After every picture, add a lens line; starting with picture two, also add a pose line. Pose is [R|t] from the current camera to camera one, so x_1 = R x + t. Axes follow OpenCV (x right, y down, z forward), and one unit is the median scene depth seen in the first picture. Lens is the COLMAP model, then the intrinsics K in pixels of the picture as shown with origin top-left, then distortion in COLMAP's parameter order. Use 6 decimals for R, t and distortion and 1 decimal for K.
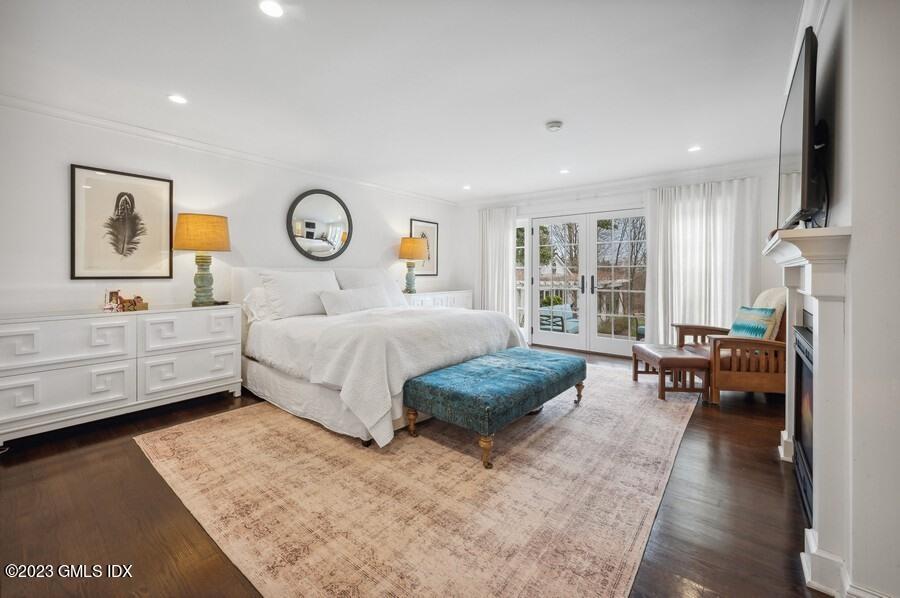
lens RADIAL K [[364.7, 0, 443.5], [0, 364.7, 273.0], [0, 0, 1]] dist [-0.002855, 0.000378]
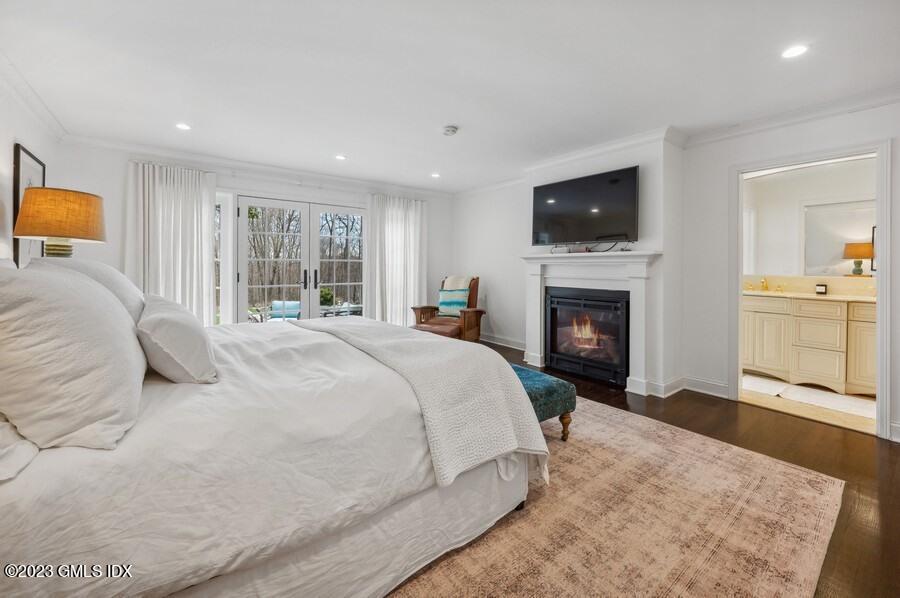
lens RADIAL K [[364.7, 0, 443.5], [0, 364.7, 273.0], [0, 0, 1]] dist [-0.002855, 0.000378]
pose [[0.235443, -0.021781, 0.971644, -1.123593], [-0.002222, 0.999734, 0.022949, -0.017881], [-0.971885, -0.007562, 0.235333, 1.158225]]
